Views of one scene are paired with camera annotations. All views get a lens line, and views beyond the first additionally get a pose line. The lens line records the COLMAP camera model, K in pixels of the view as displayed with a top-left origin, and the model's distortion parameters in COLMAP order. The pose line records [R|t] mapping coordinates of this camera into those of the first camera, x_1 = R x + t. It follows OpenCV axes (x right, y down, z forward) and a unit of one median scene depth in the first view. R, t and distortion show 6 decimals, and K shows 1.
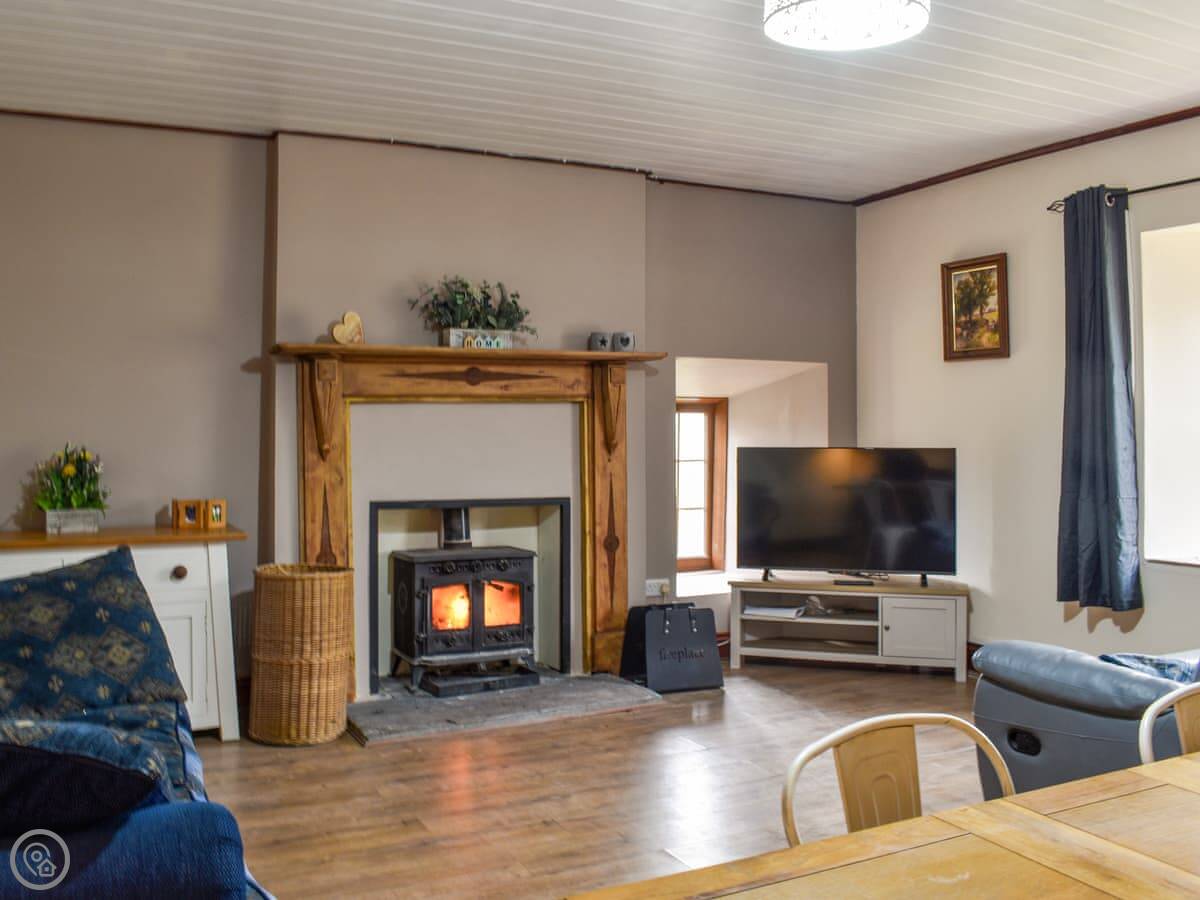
lens RADIAL K [[1016.8, 0, 599.0], [0, 1016.8, 431.2], [0, 0, 1]] dist [-0.099586, 0.007574]
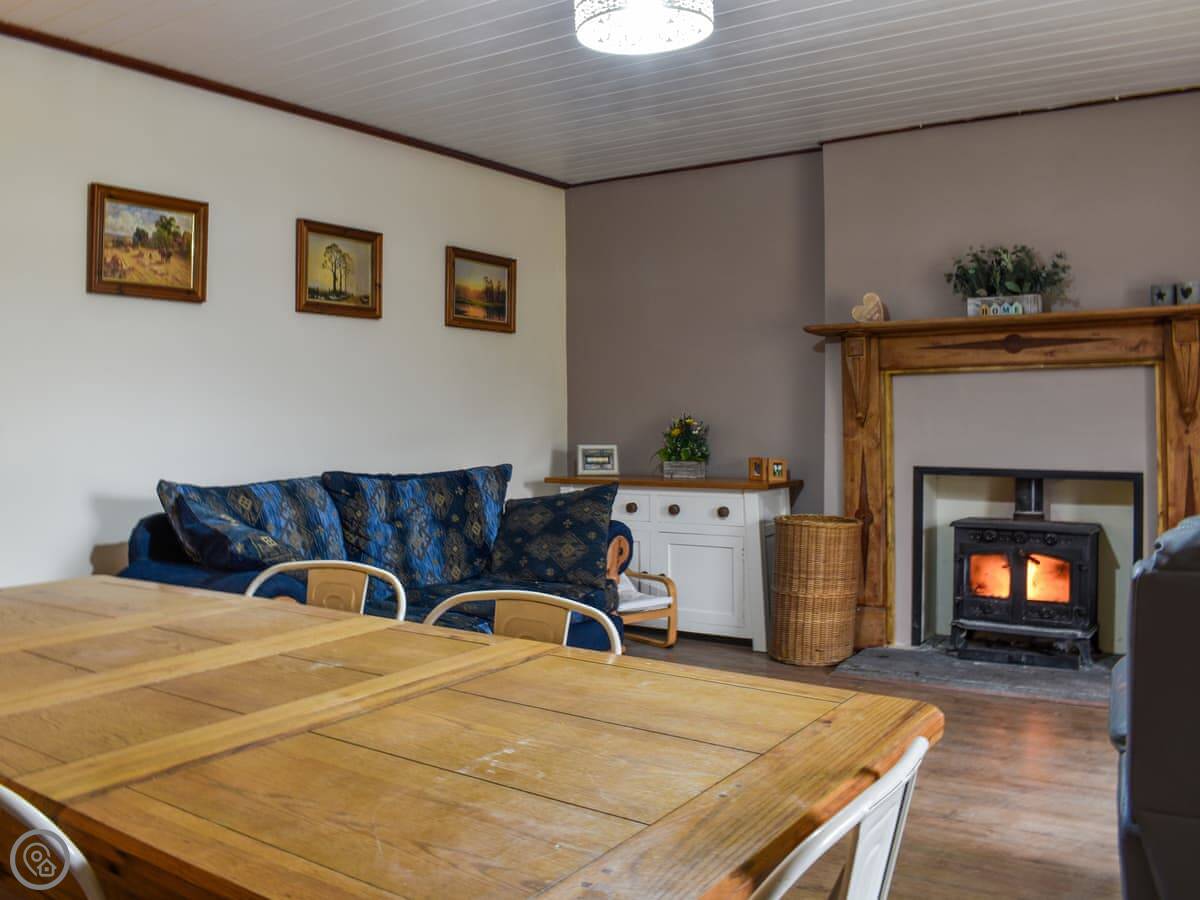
lens RADIAL K [[1047.2, 0, 600.0], [0, 1047.2, 450.0], [0, 0, 1]] dist [-0.100077, 0.016688]
pose [[0.510513, 0.022220, -0.859583, 0.549717], [0.005190, 0.999568, 0.028921, 0.018475], [0.859854, -0.019226, 0.510178, 0.148972]]
